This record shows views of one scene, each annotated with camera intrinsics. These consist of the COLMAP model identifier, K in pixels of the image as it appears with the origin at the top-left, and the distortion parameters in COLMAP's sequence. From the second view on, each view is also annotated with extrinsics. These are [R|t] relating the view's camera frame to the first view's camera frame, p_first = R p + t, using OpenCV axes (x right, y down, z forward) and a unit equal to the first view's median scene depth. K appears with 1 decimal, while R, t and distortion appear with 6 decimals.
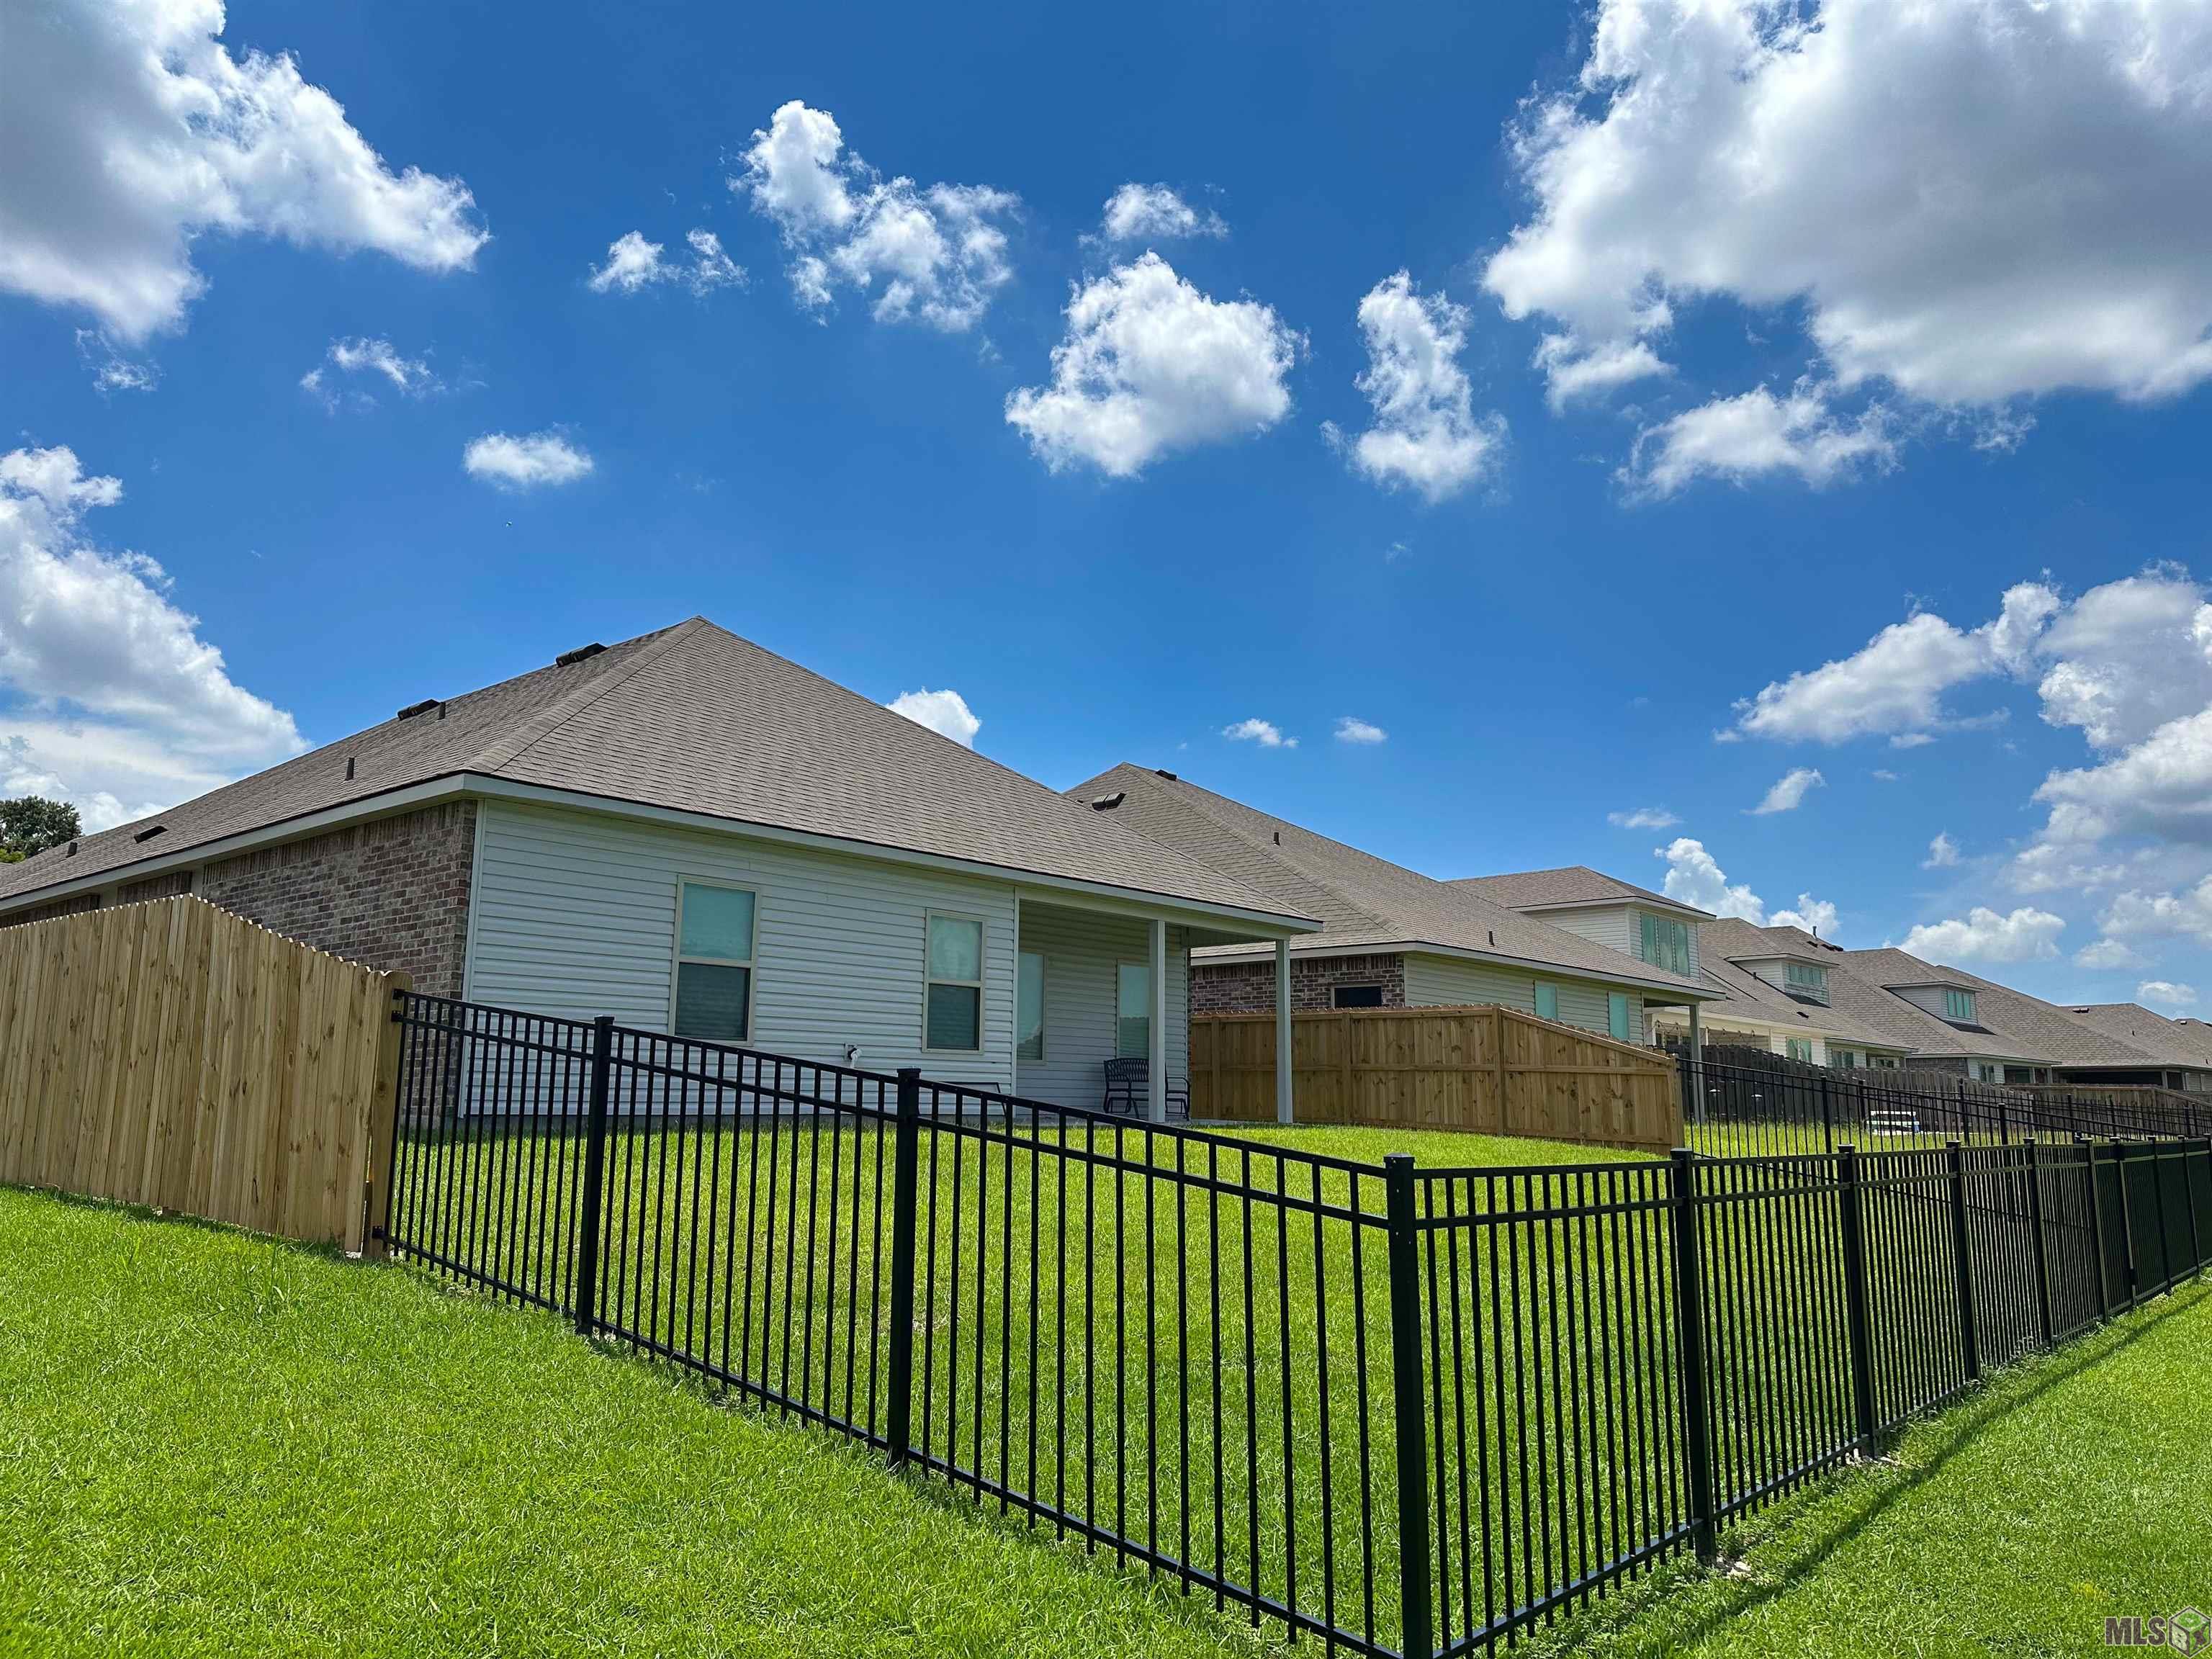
lens RADIAL K [[1536.1, 0, 1113.8], [0, 1536.1, 846.8], [0, 0, 1]] dist [0.019035, -0.031182]
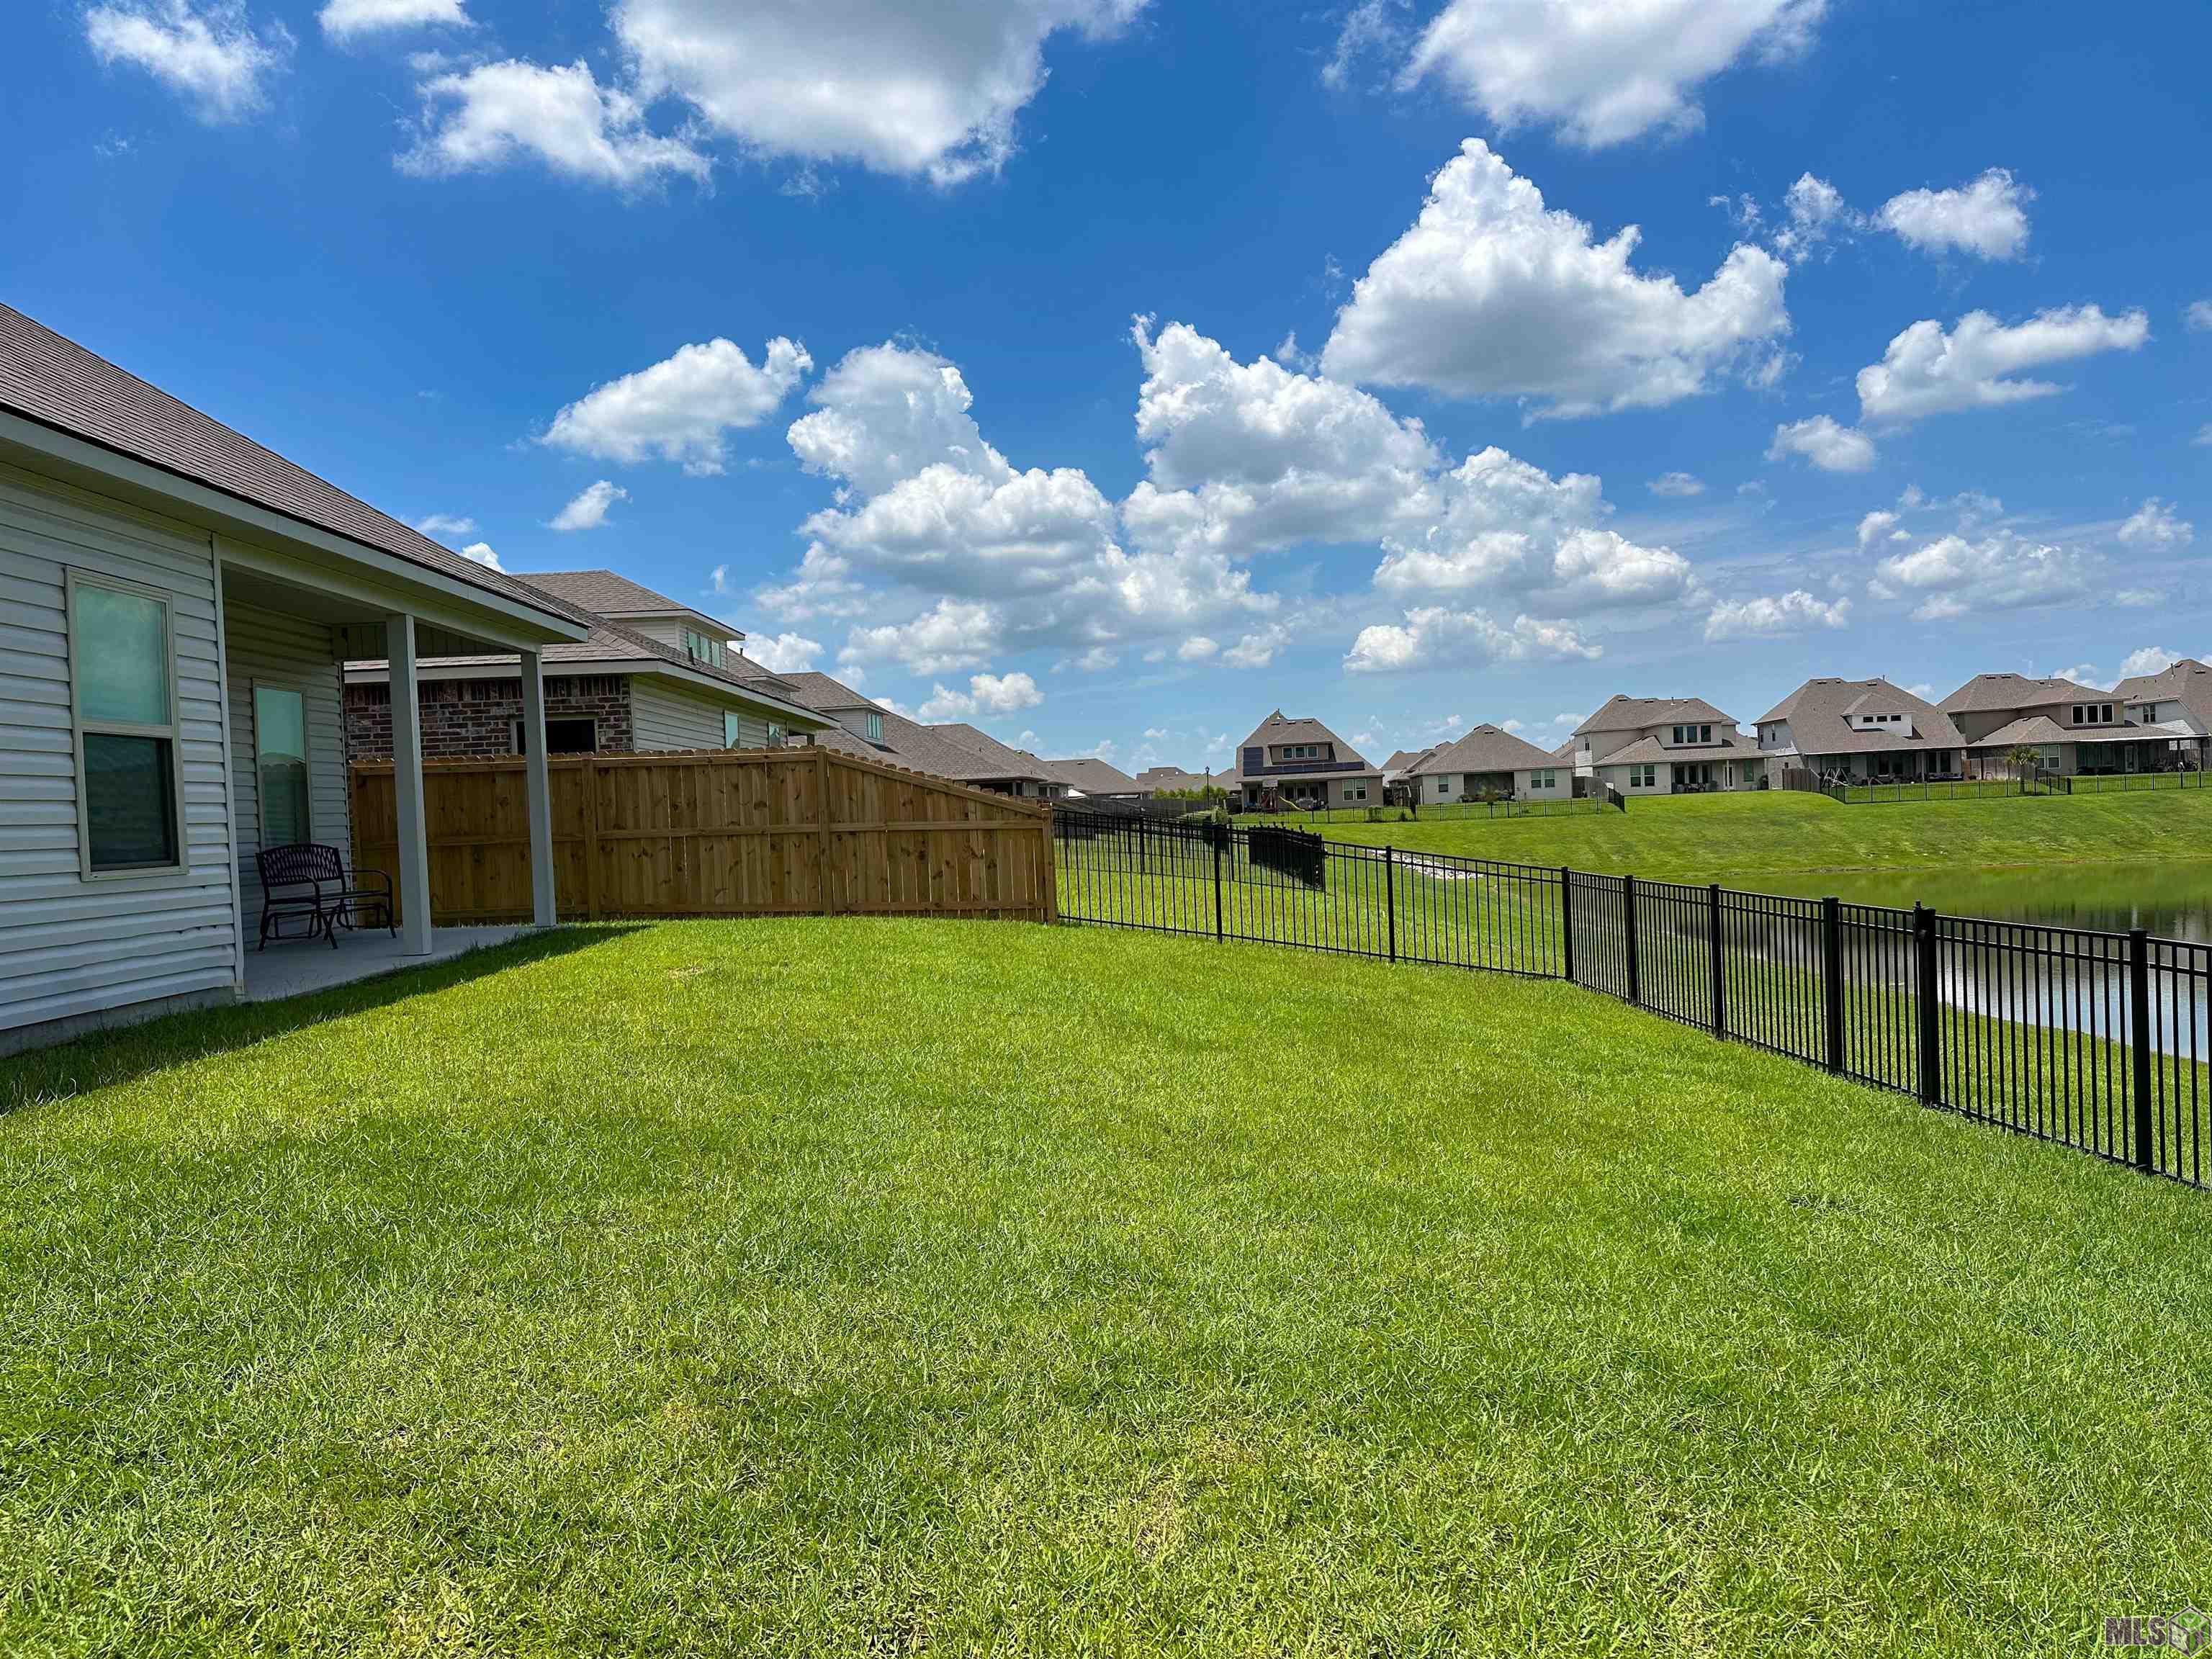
lens RADIAL K [[1536.1, 0, 1124.2], [0, 1536.1, 838.6], [0, 0, 1]] dist [0.019035, -0.031182]
pose [[0.724733, -0.058184, 0.686568, -0.142331], [-0.064599, 0.986302, 0.151776, 0.021213], [-0.685994, -0.154348, 0.711047, 0.314528]]
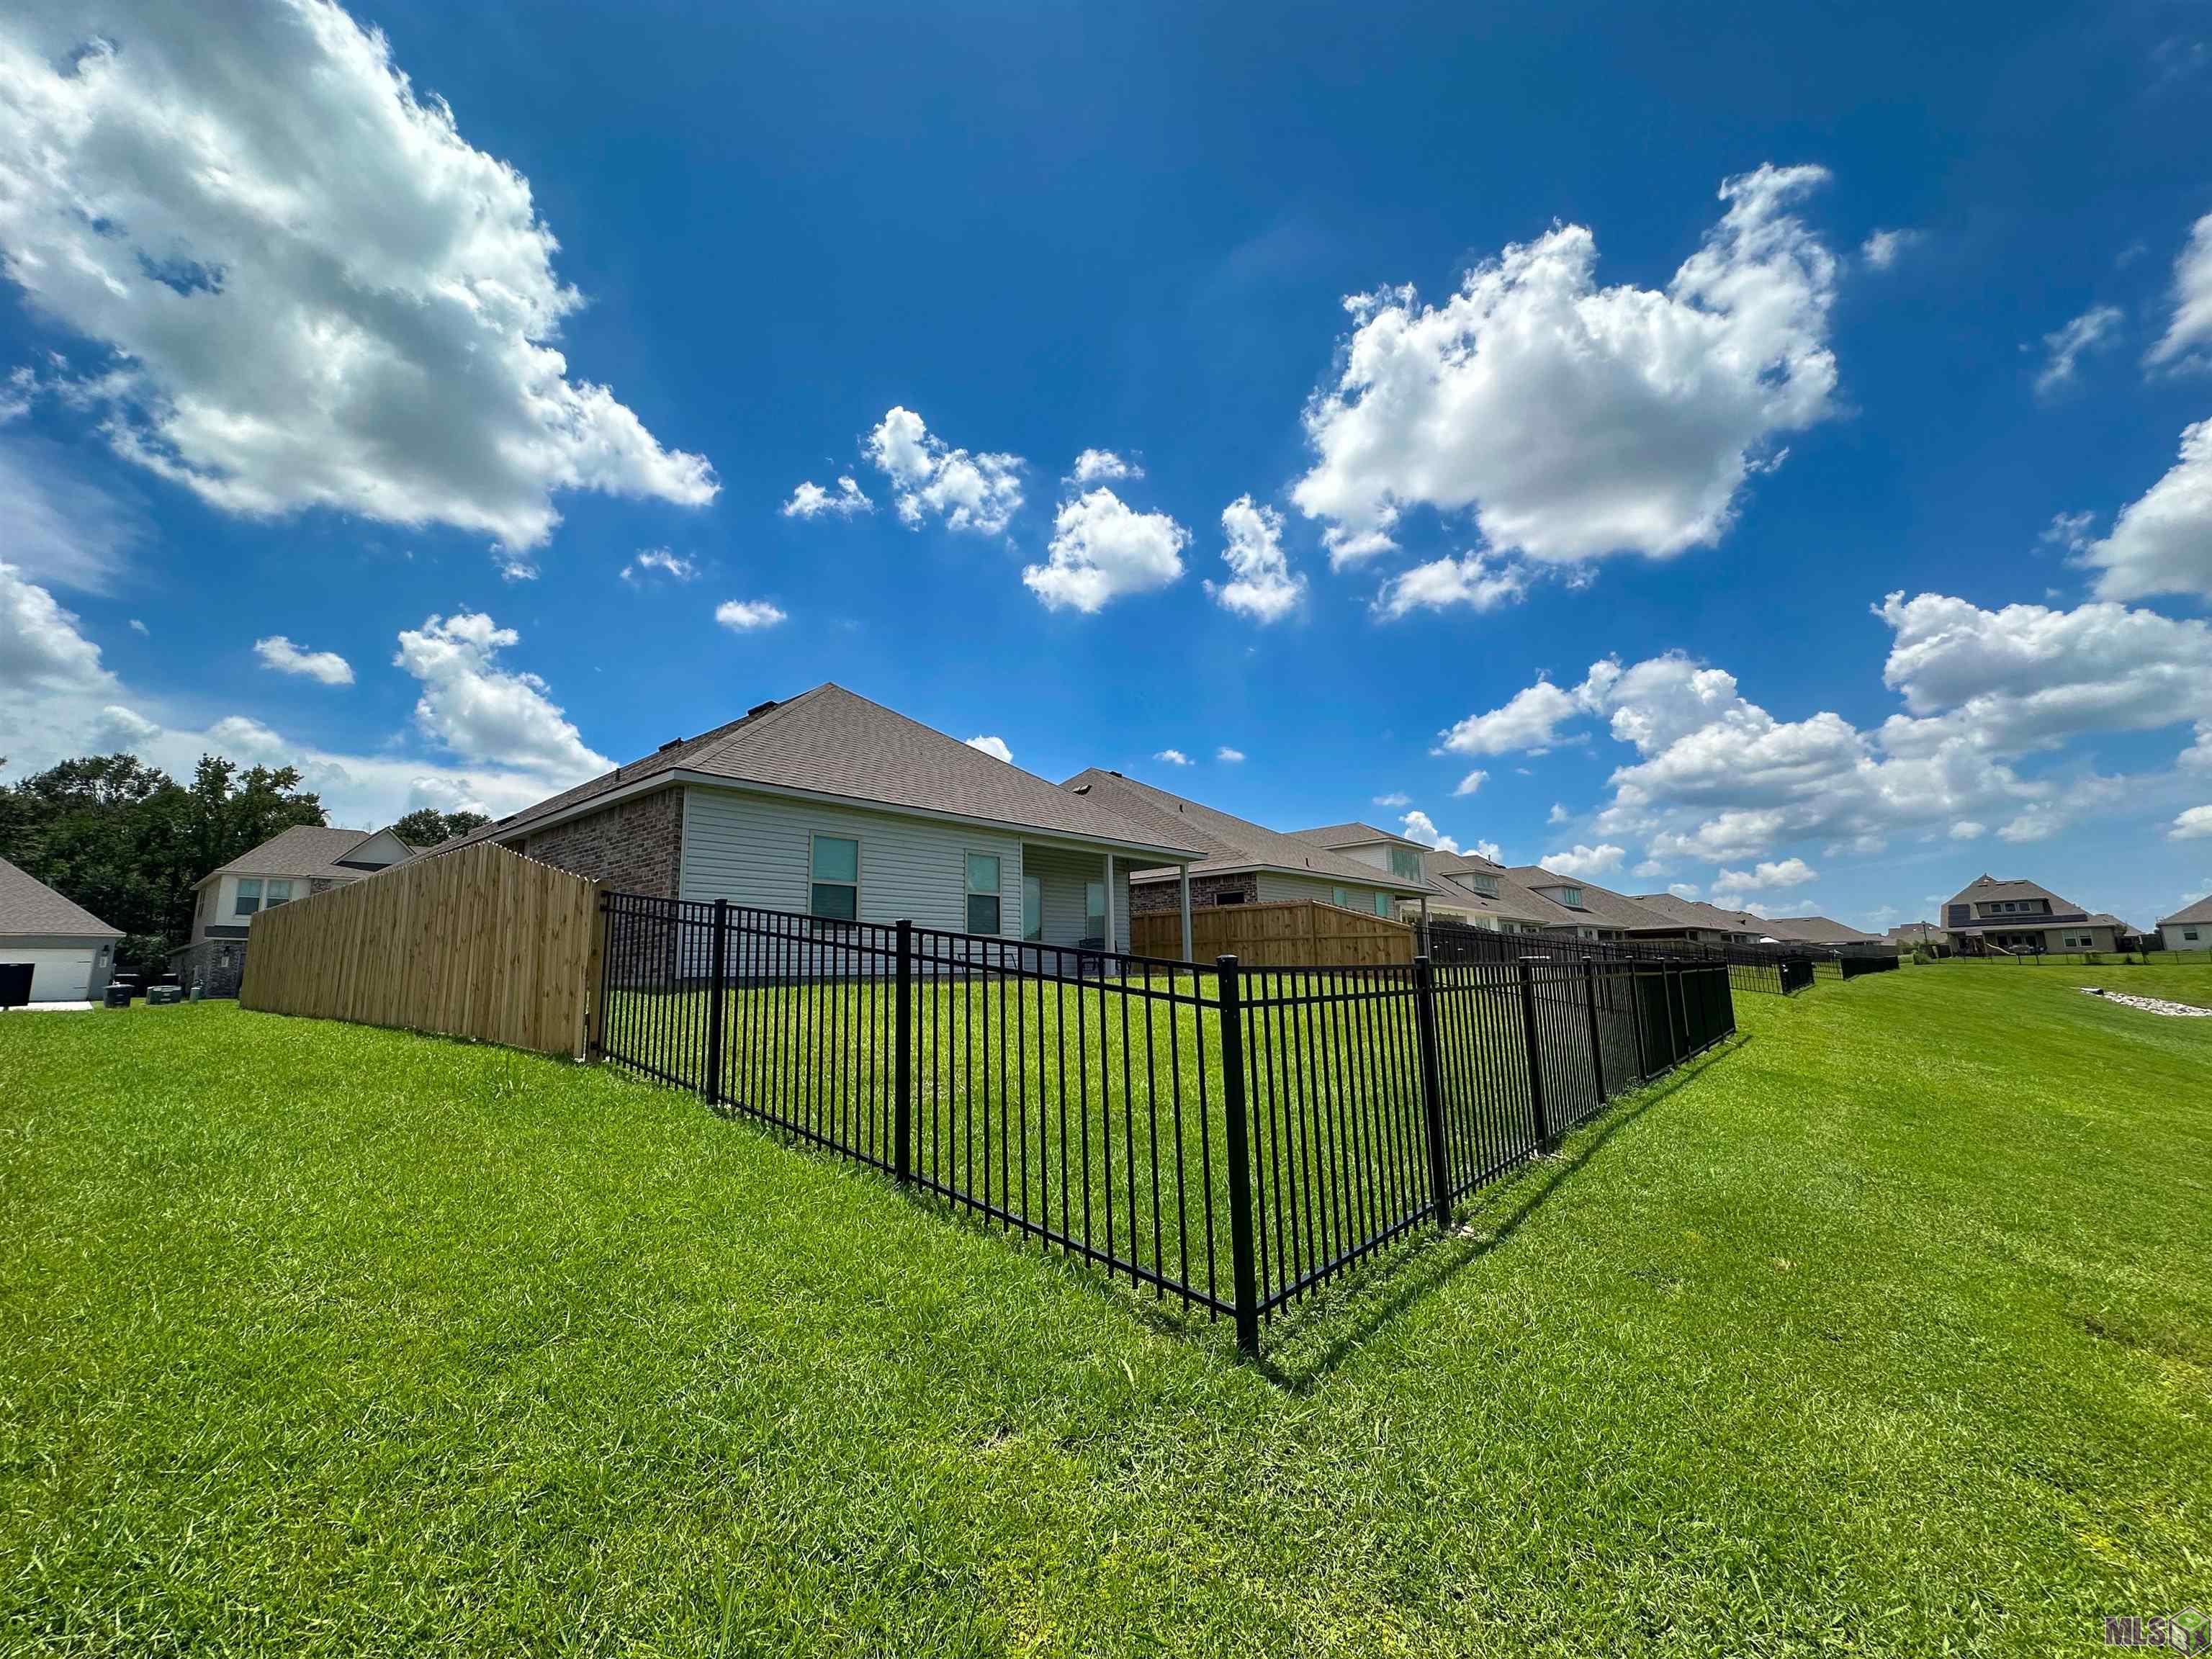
lens RADIAL K [[870.1, 0, 1102.9], [0, 870.1, 830.0], [0, 0, 1]] dist [-0.014241, 0.000849]
pose [[0.999432, -0.032258, 0.009793, 0.011593], [0.032217, 0.999472, 0.004295, 0.012861], [-0.009926, -0.003977, 0.999943, 0.033362]]
